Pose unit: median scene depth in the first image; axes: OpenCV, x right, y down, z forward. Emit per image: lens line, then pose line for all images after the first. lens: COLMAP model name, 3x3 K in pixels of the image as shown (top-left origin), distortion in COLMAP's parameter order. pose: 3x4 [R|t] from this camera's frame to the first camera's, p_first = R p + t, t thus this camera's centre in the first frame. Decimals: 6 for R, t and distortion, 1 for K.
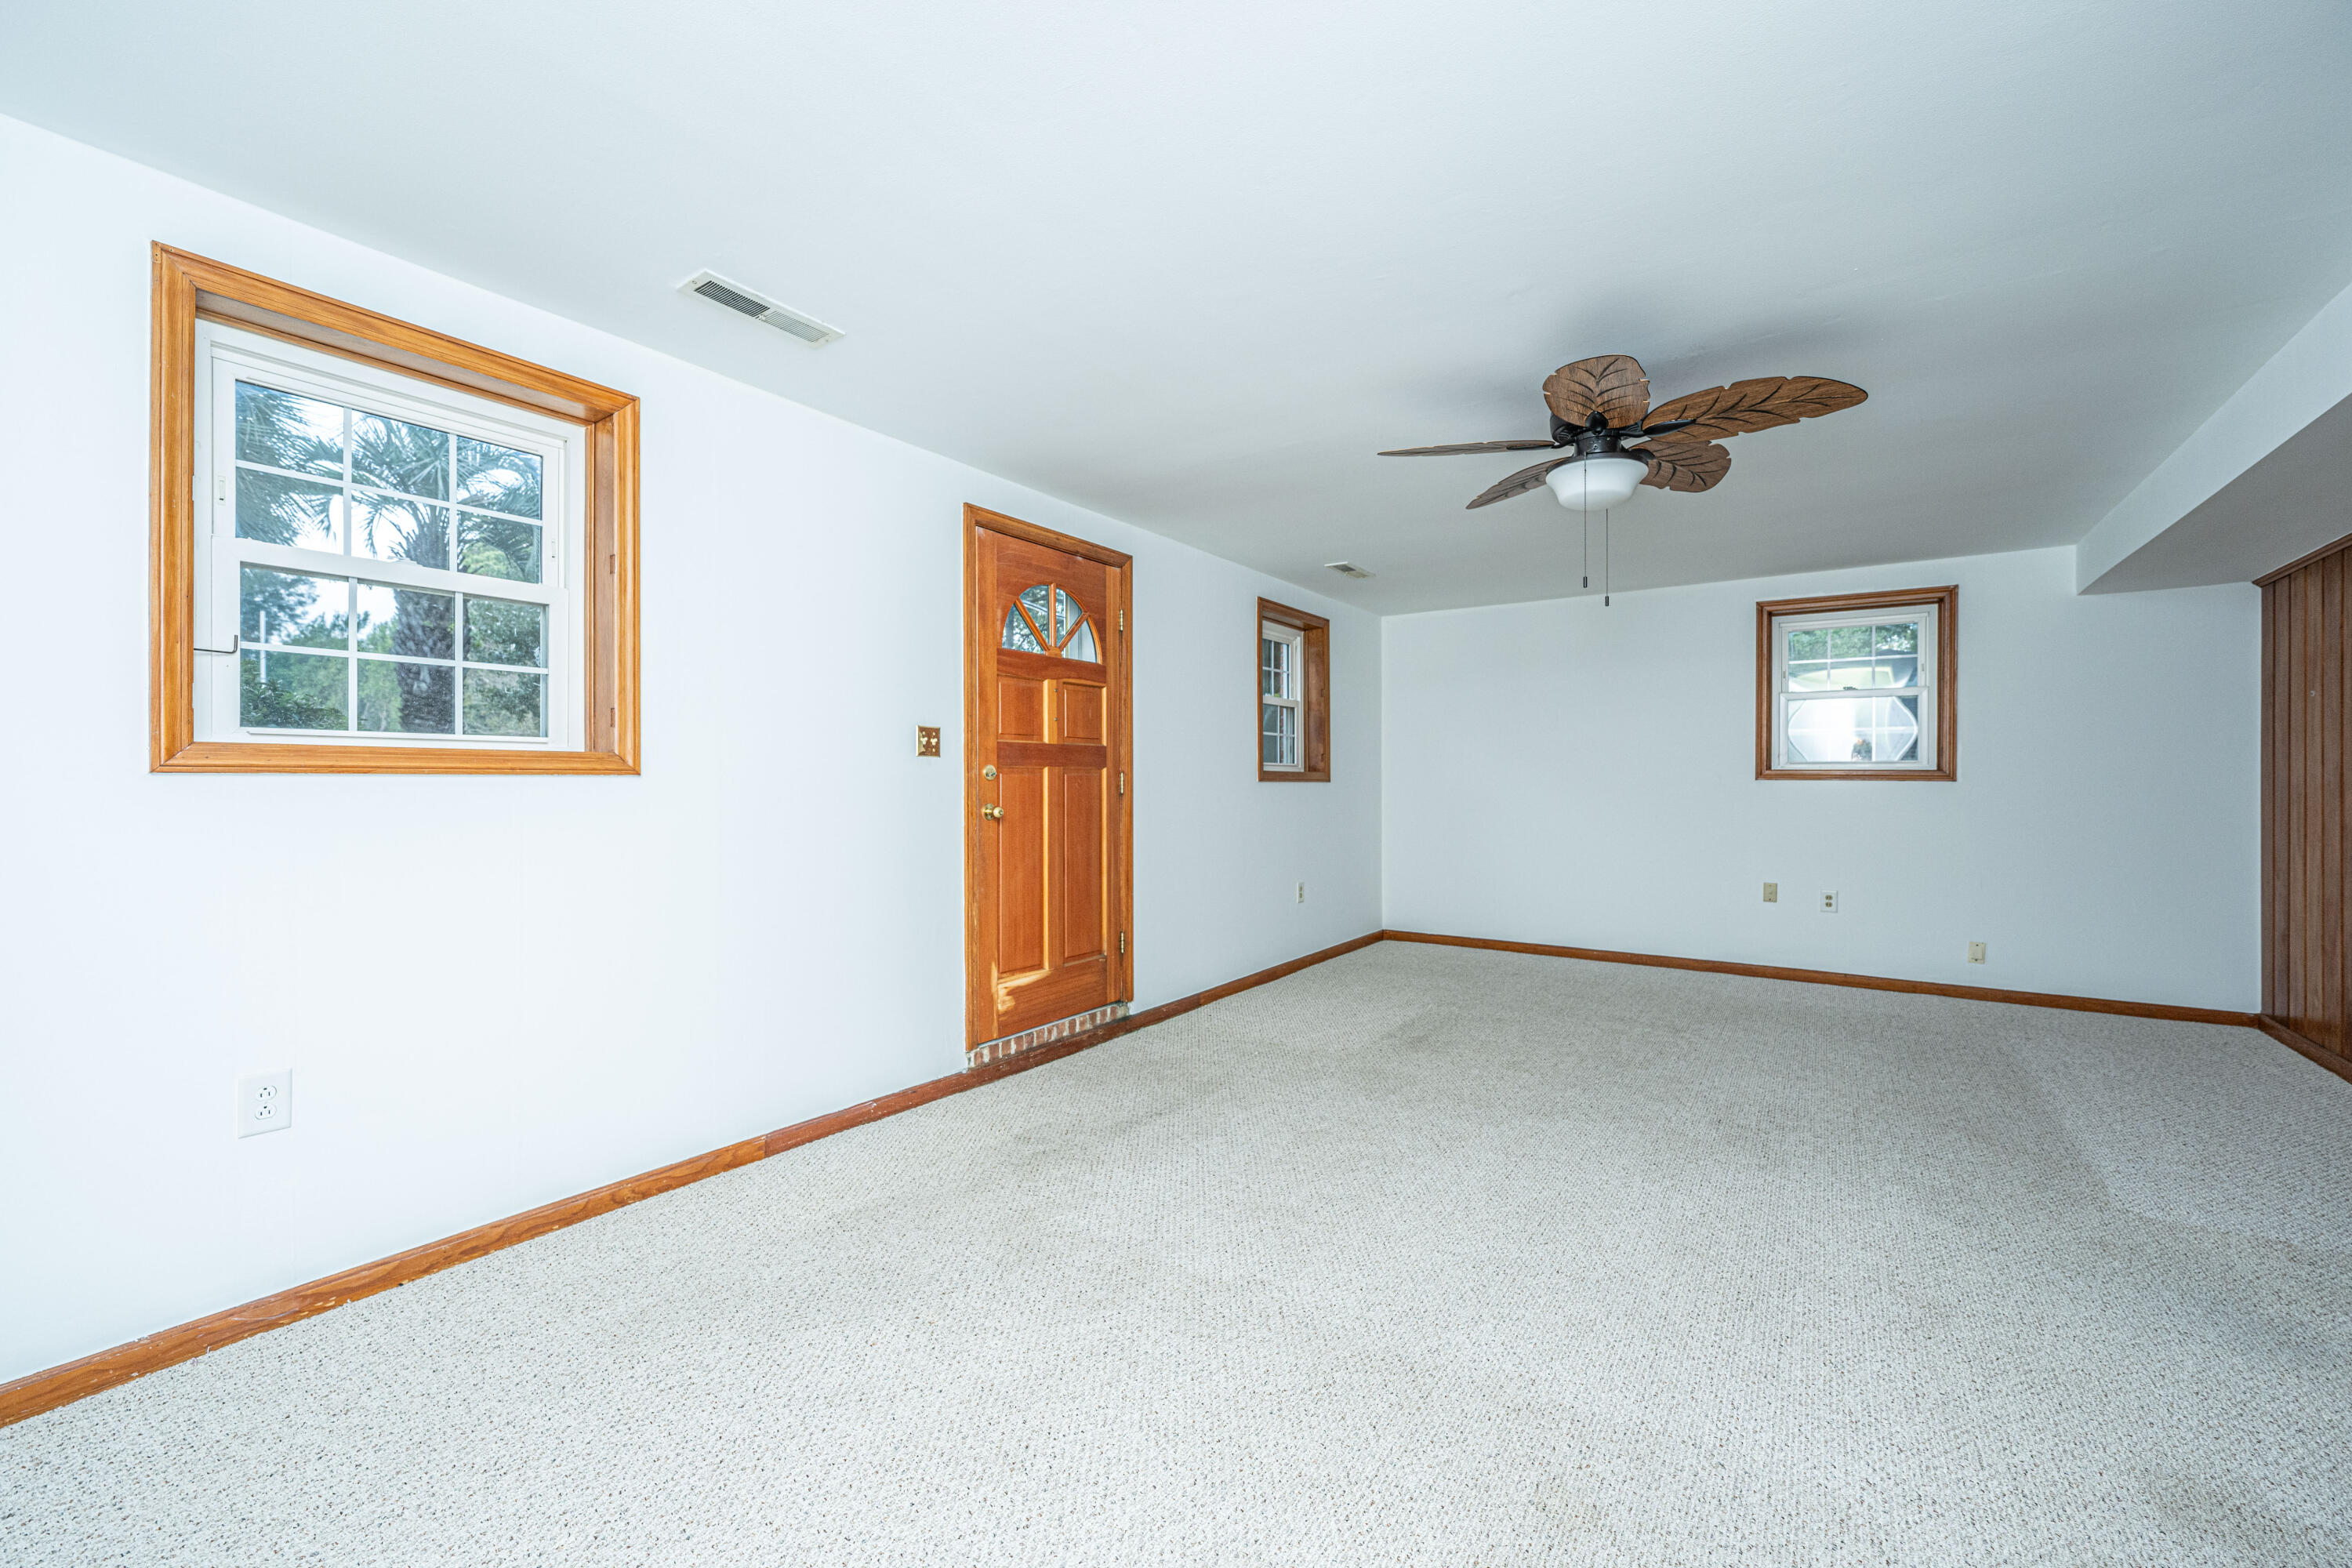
lens RADIAL K [[948.1, 0, 1186.7], [0, 948.1, 768.3], [0, 0, 1]] dist [-0.001792, 0.000114]
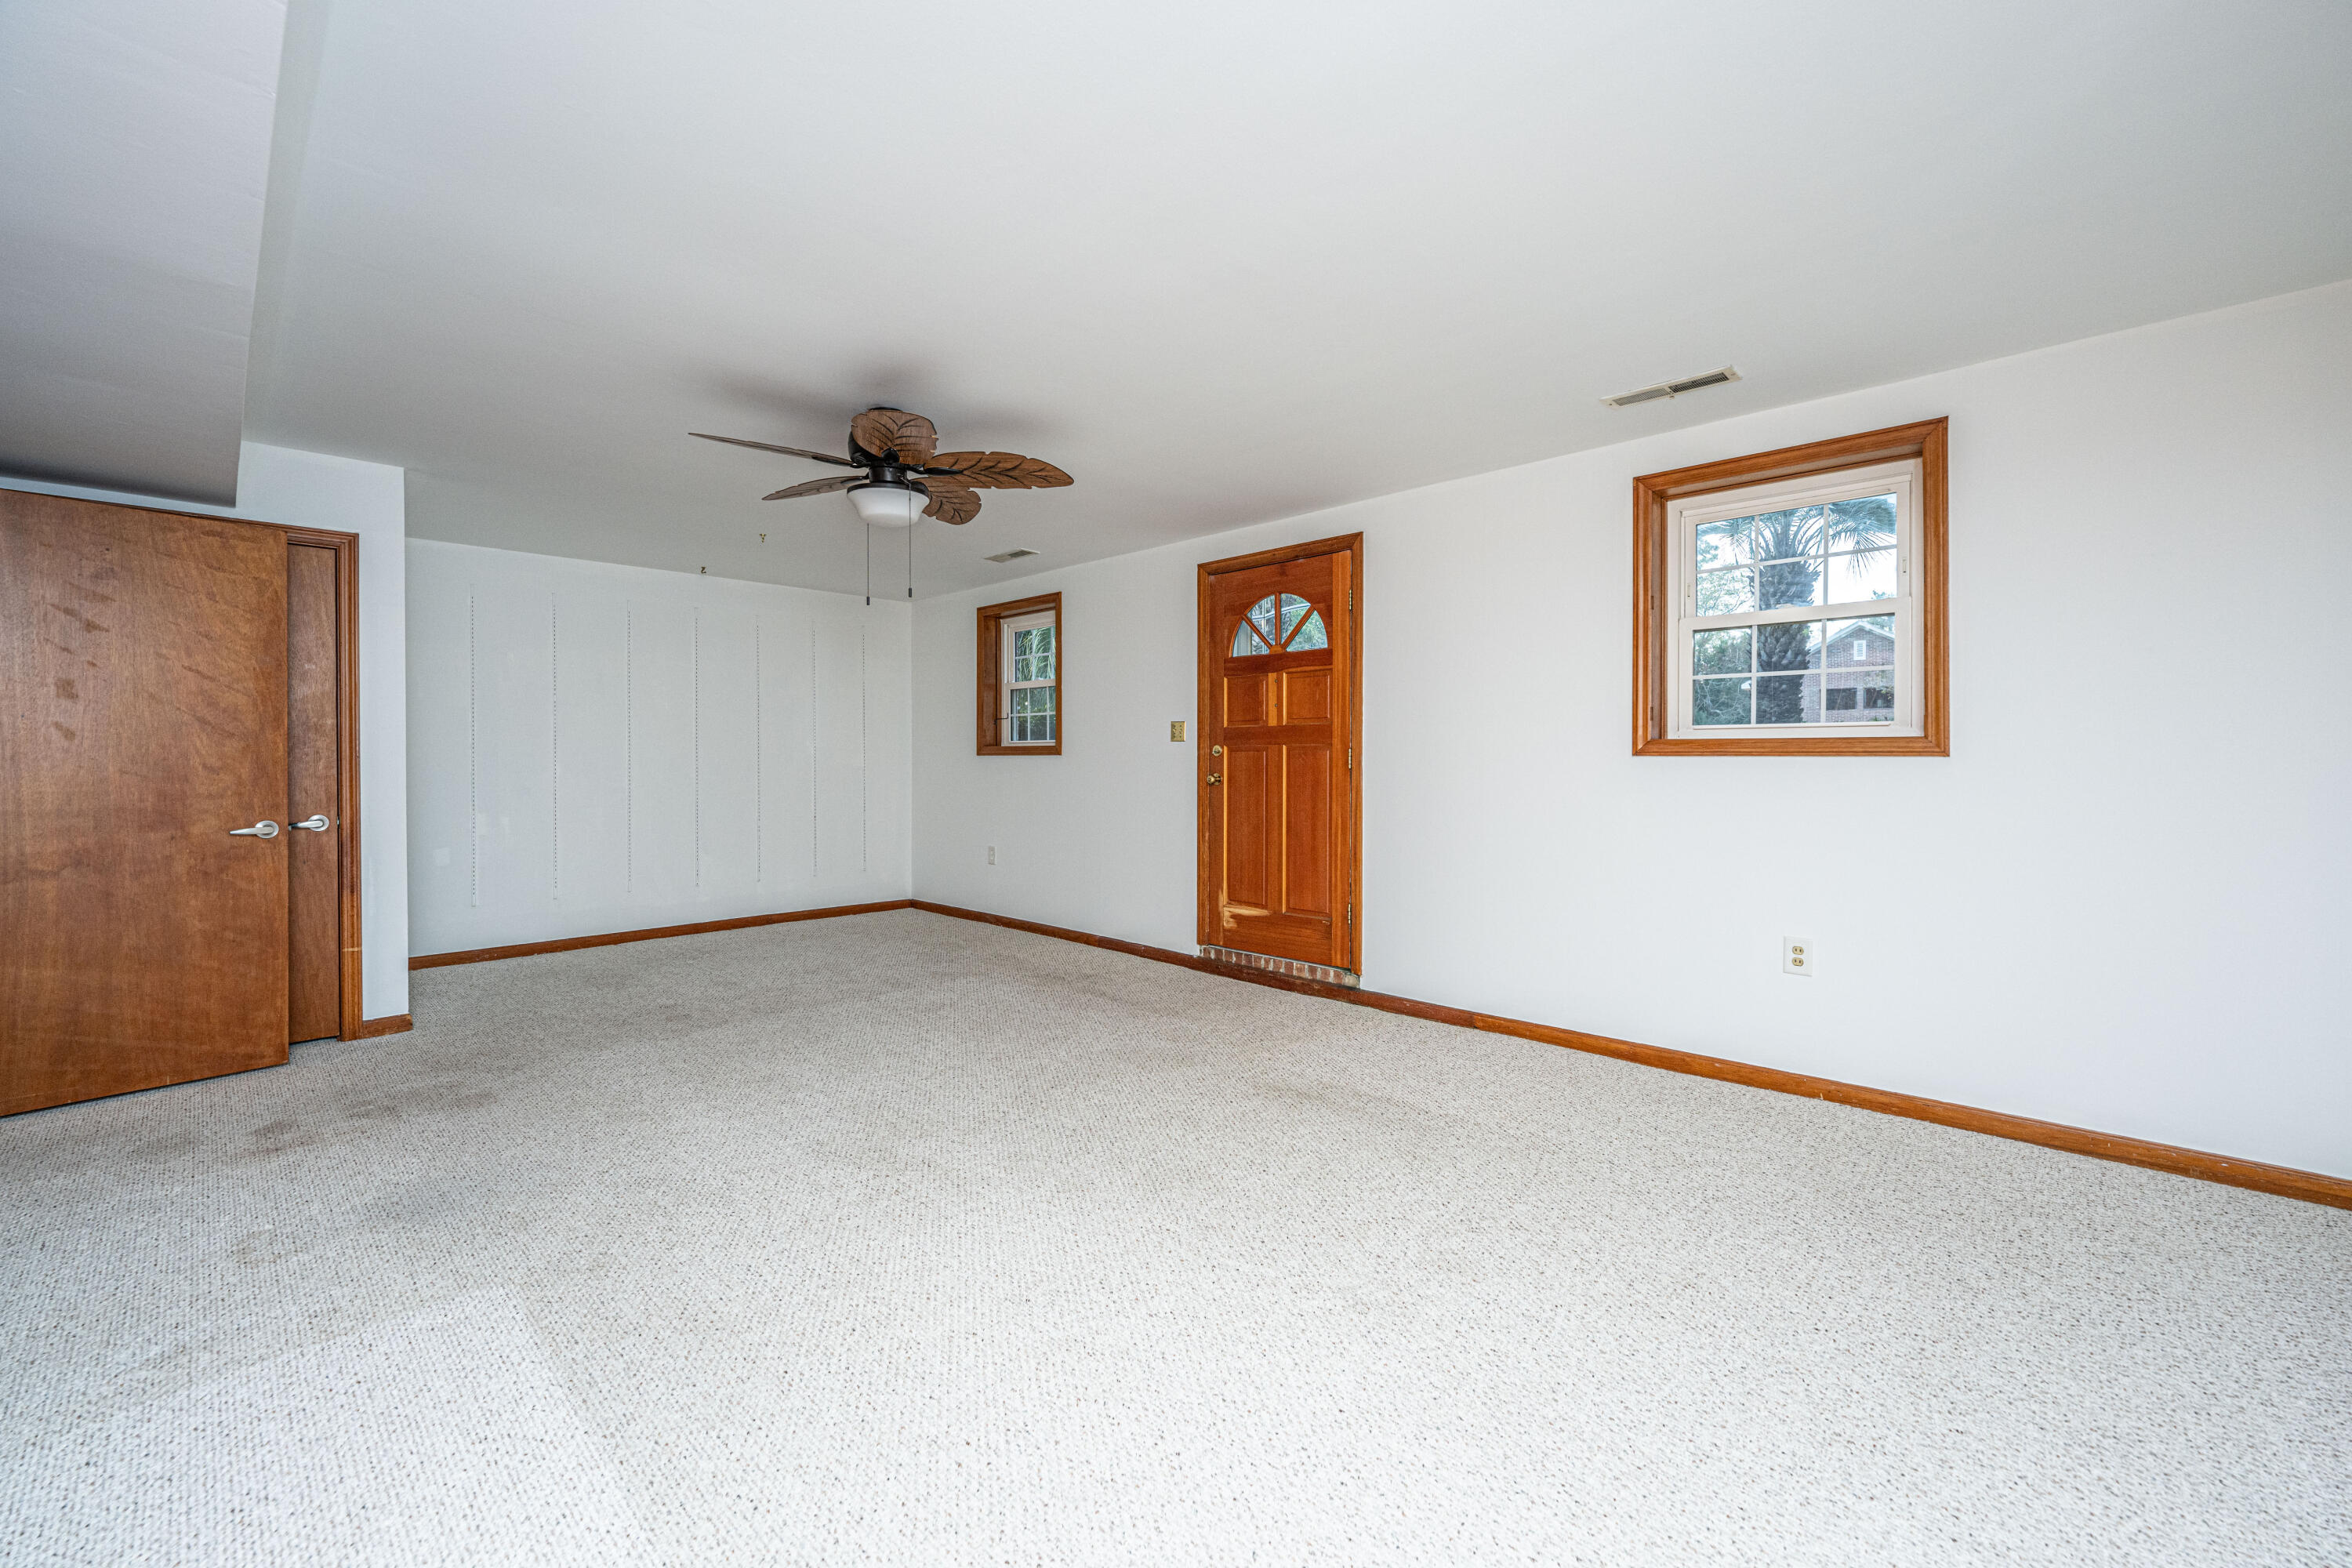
lens RADIAL K [[948.1, 0, 1163.8], [0, 948.1, 767.2], [0, 0, 1]] dist [-0.001792, 0.000114]
pose [[-0.173969, 0.002451, -0.984748, 1.080427], [0.006098, 0.999980, 0.001412, 0.023973], [0.984732, -0.005759, -0.173980, 1.080998]]
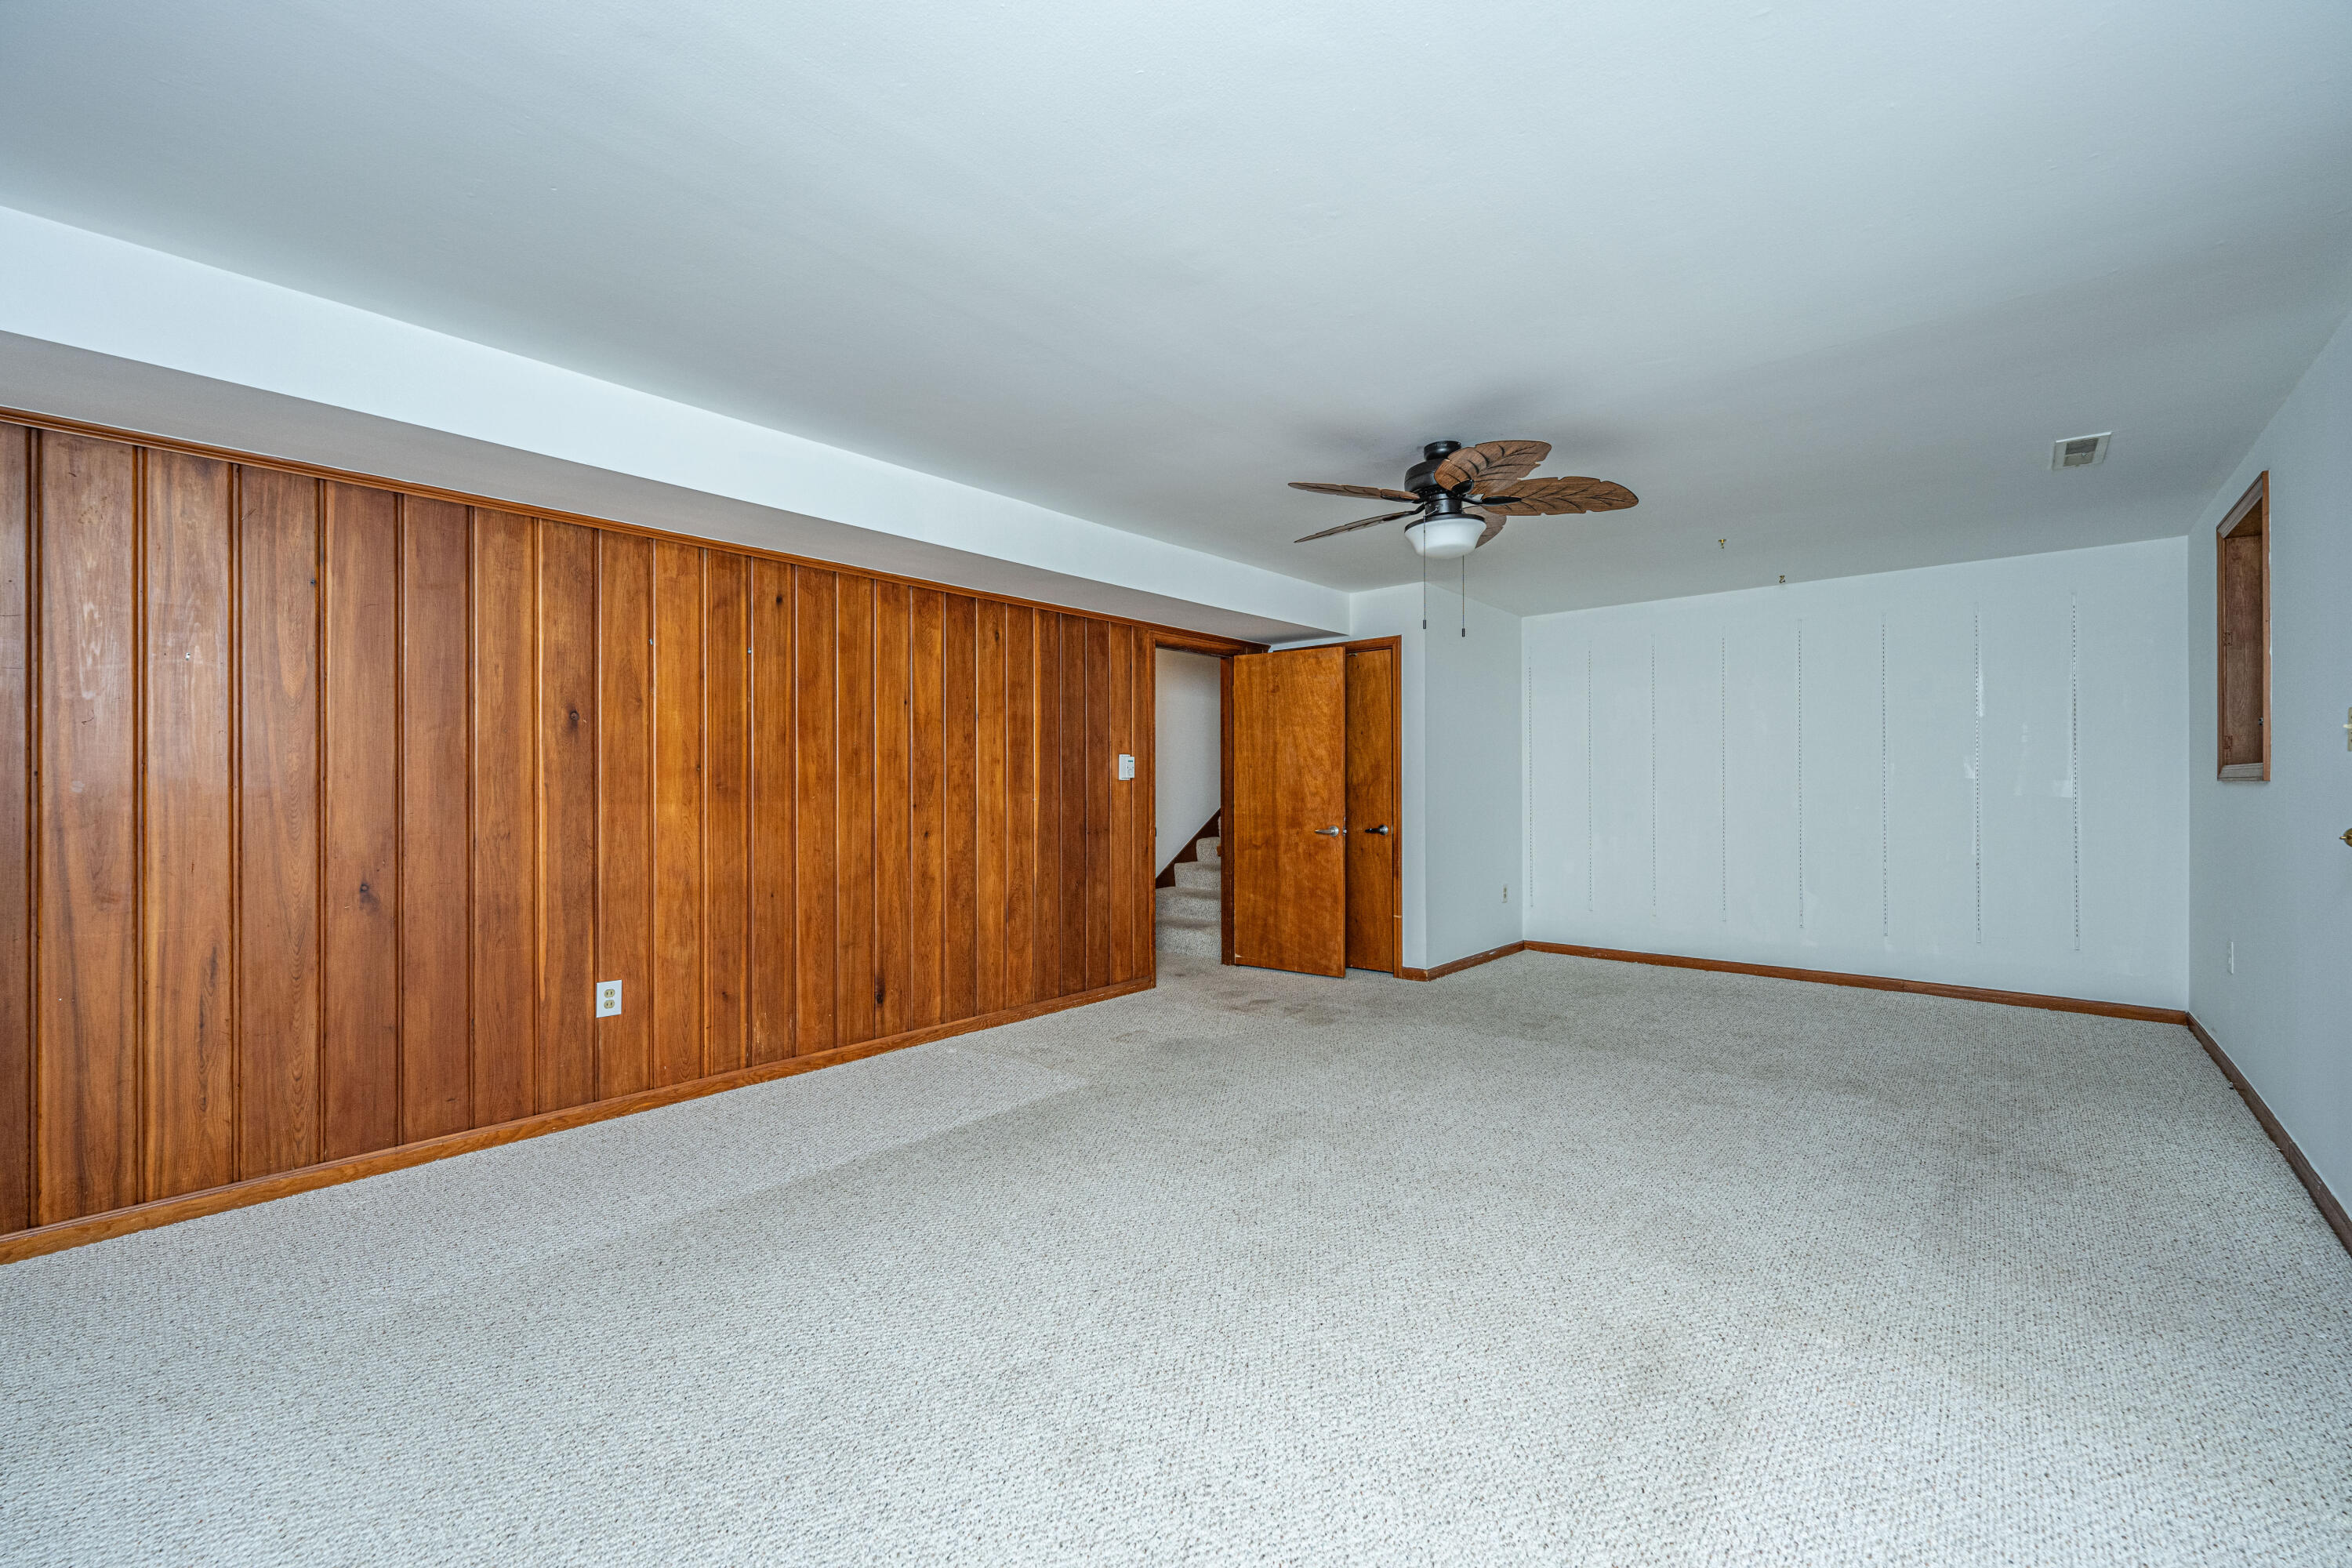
lens RADIAL K [[948.1, 0, 1193.2], [0, 948.1, 789.7], [0, 0, 1]] dist [-0.001792, 0.000114]
pose [[-0.993709, -0.001963, 0.111972, 0.438835], [-0.002206, 0.999995, -0.002049, 0.018388], [-0.111968, -0.002283, -0.993709, 1.545834]]
